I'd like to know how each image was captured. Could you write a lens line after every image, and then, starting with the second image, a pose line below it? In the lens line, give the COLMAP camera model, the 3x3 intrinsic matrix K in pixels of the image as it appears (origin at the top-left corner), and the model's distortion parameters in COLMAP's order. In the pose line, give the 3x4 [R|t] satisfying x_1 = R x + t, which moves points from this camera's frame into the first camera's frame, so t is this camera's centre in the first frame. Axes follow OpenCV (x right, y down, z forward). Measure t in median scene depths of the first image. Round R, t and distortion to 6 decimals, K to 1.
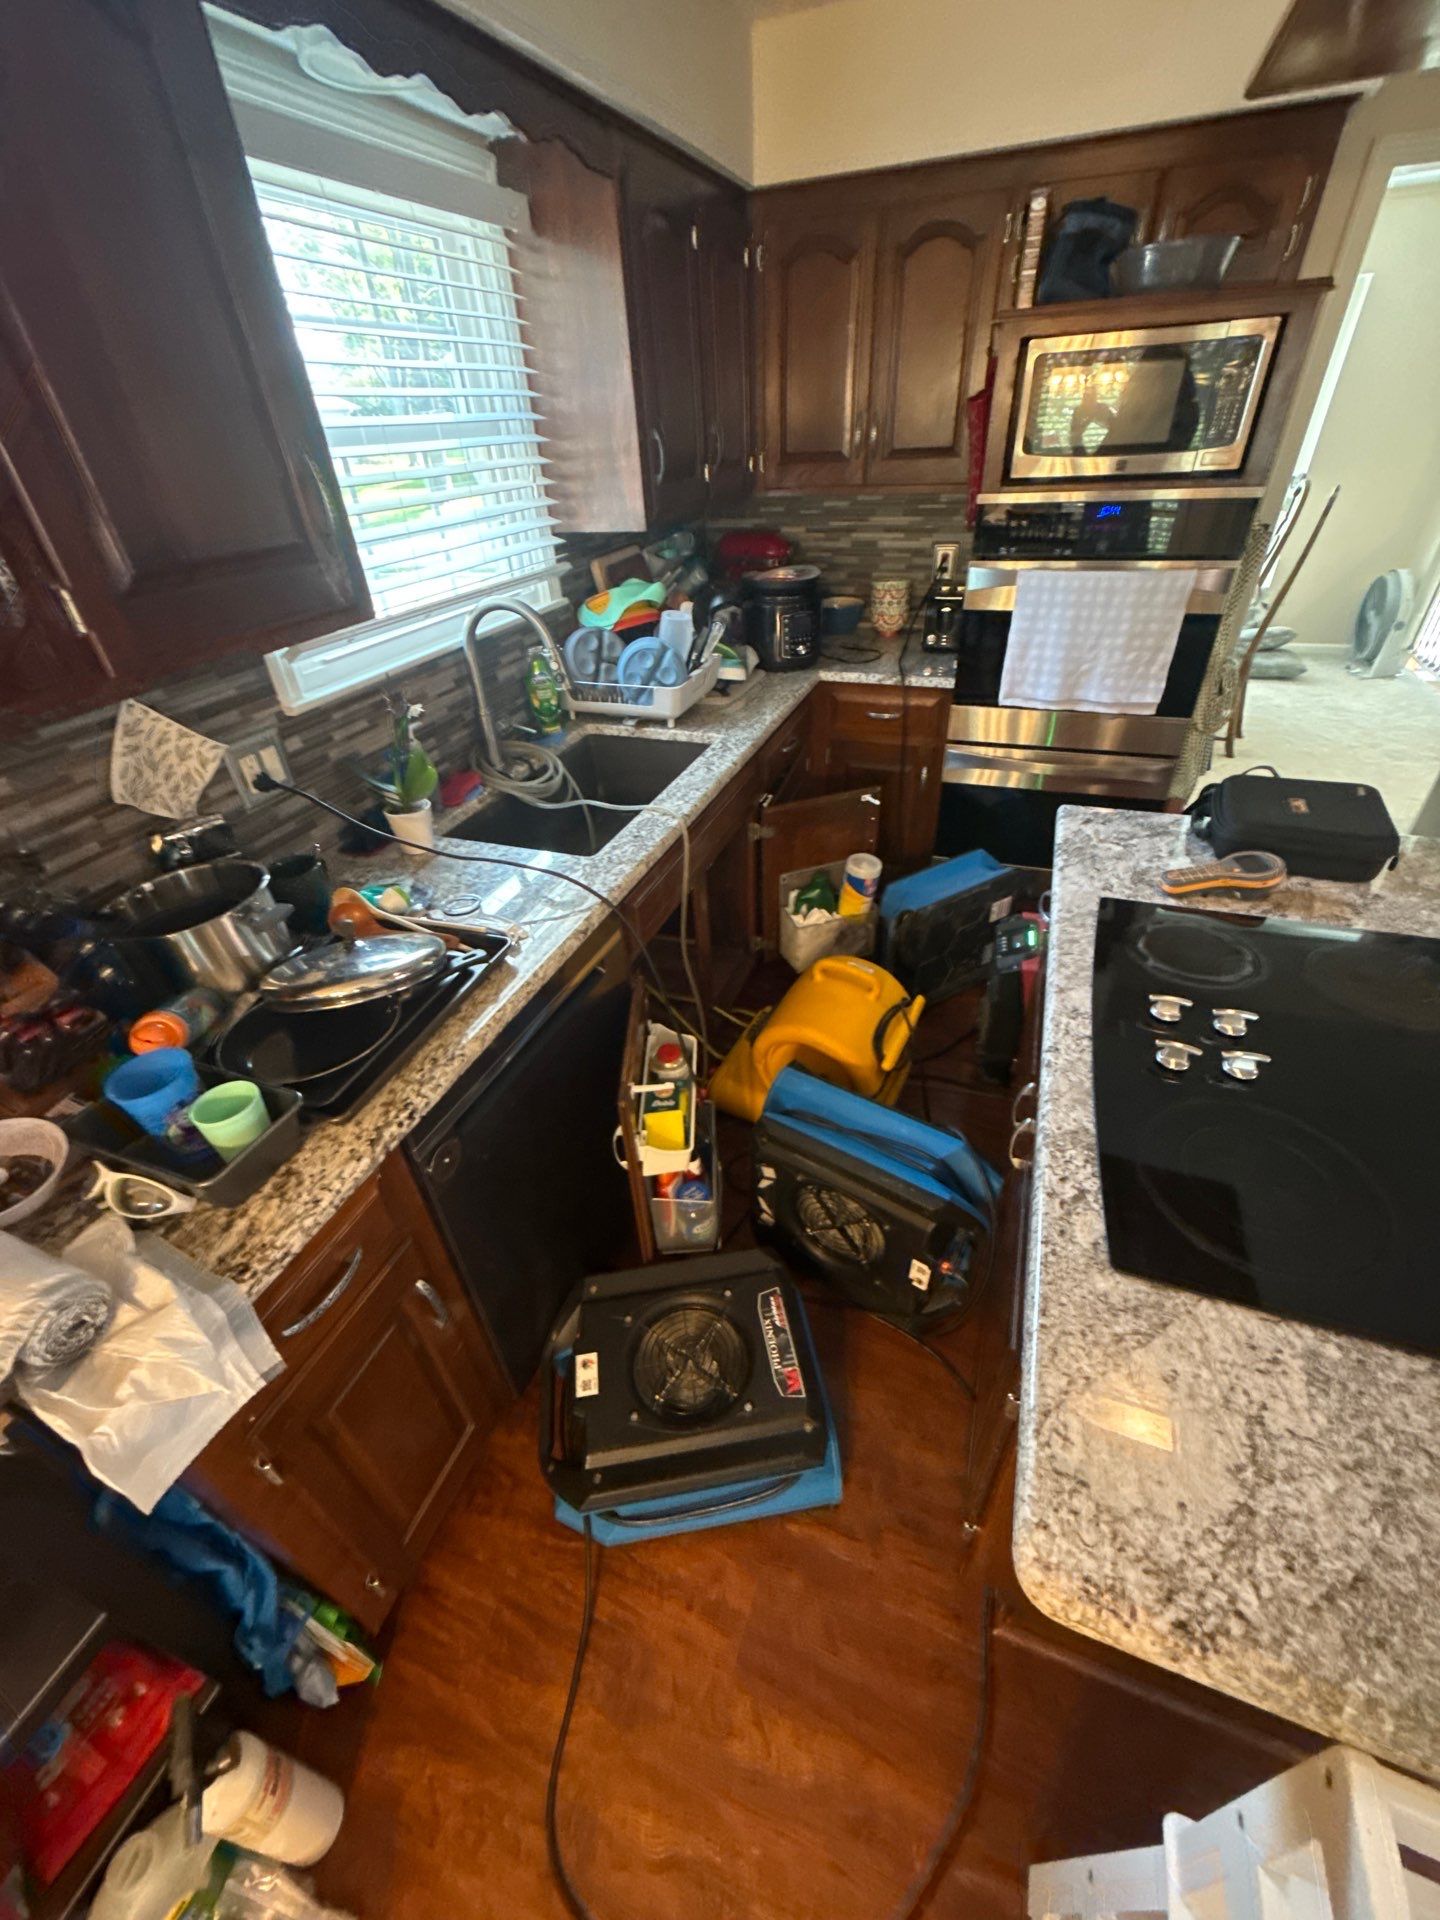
lens RADIAL K [[762.9, 0, 720.9], [0, 762.9, 957.4], [0, 0, 1]] dist [-0.000954, -0.000225]
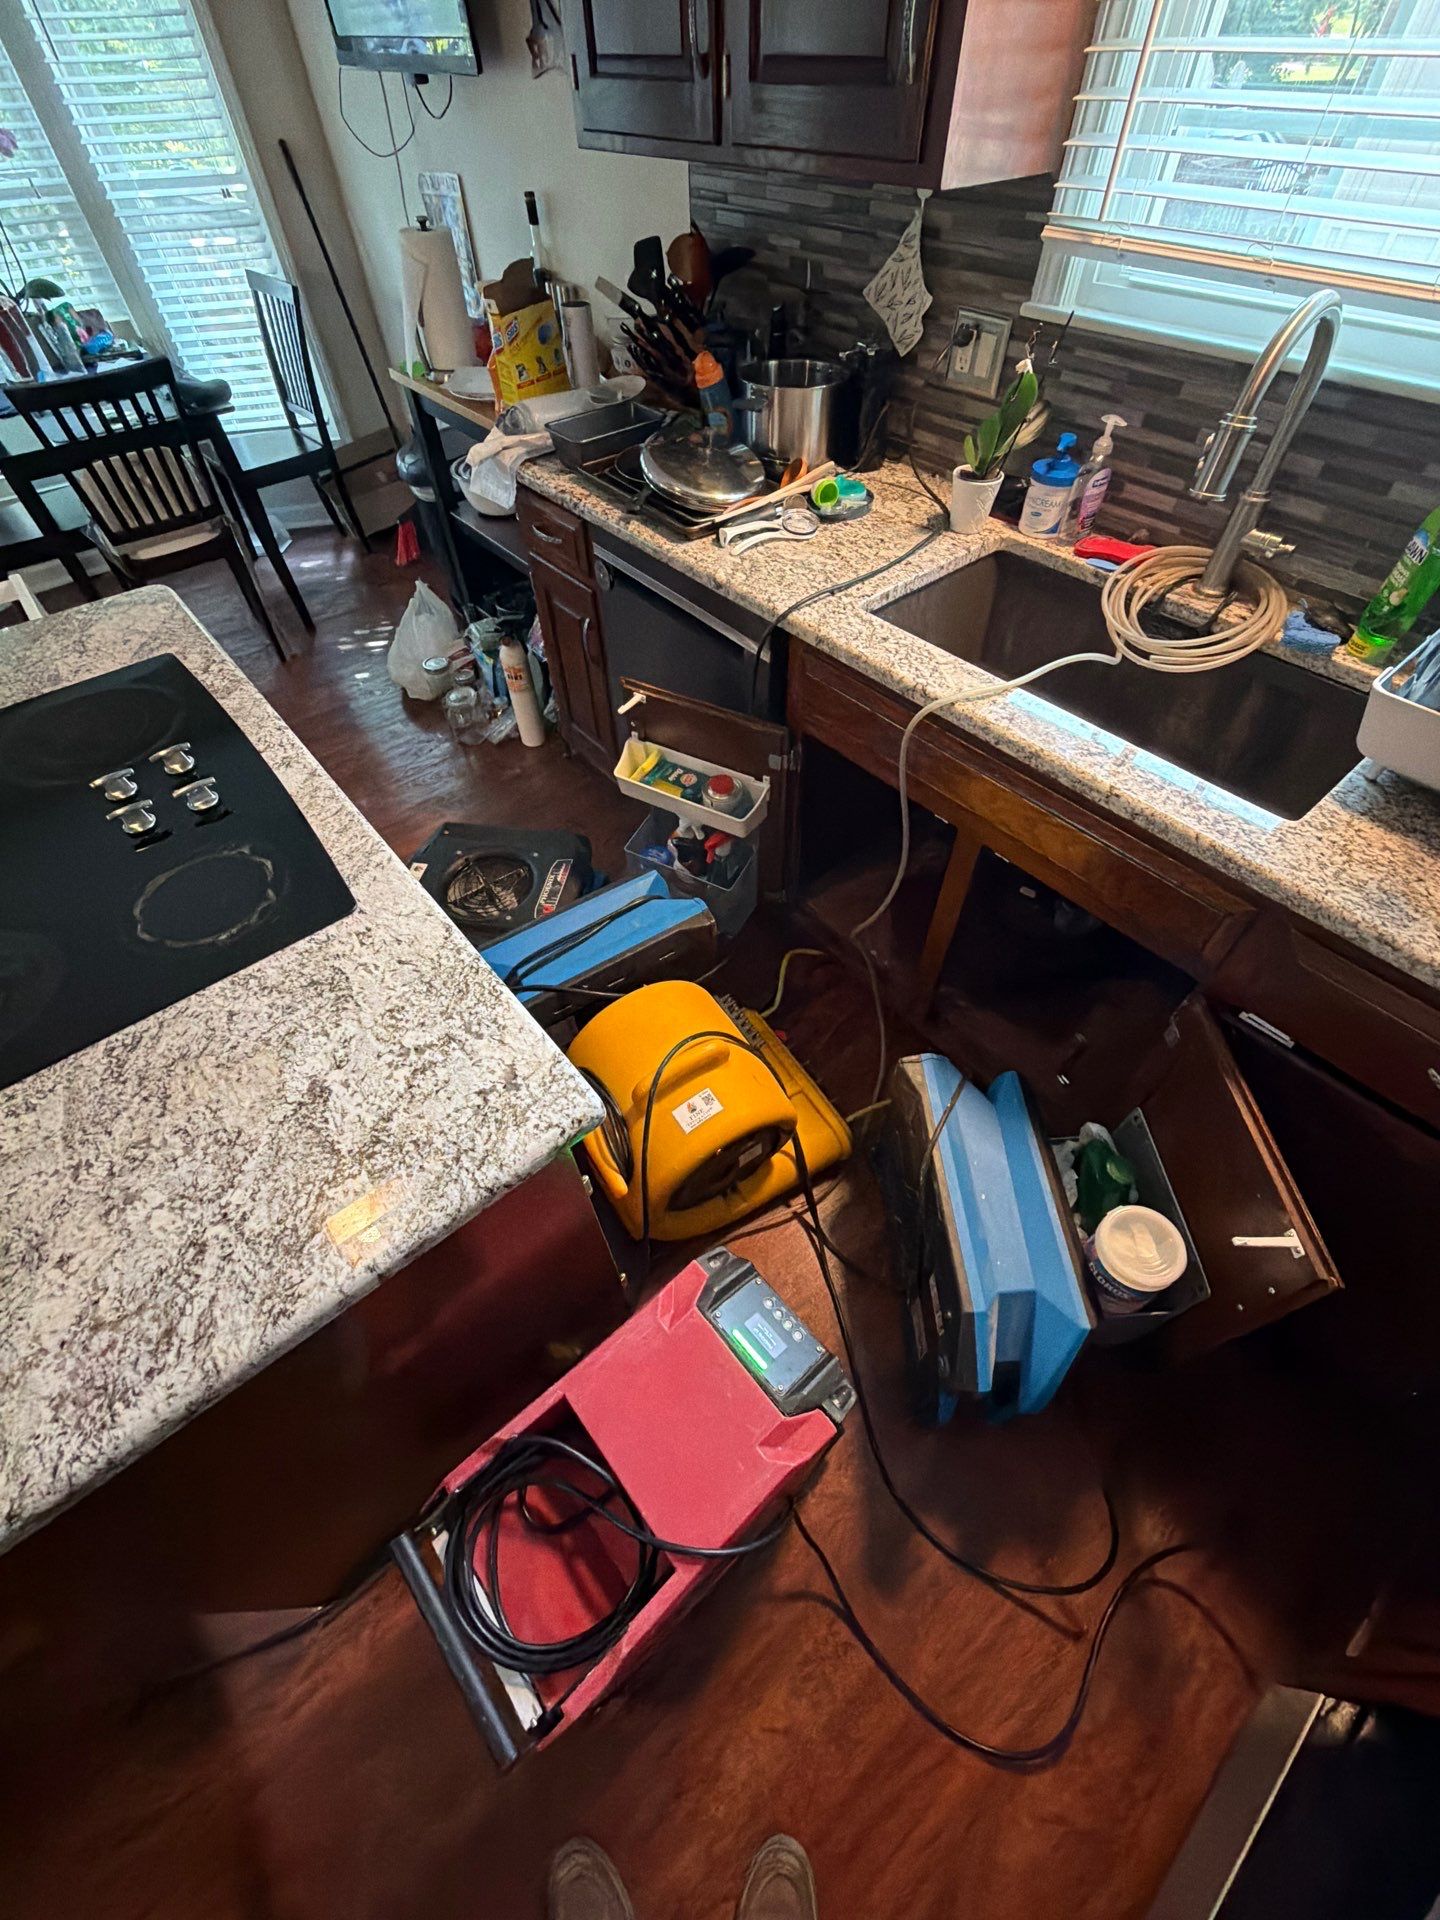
lens RADIAL K [[762.9, 0, 722.1], [0, 762.9, 957.6], [0, 0, 1]] dist [-0.000954, -0.000225]
pose [[-0.479728, 0.722247, -0.498216, 0.513522], [-0.470978, 0.267117, 0.840731, -0.564738], [0.740298, 0.637971, 0.212019, 0.810930]]
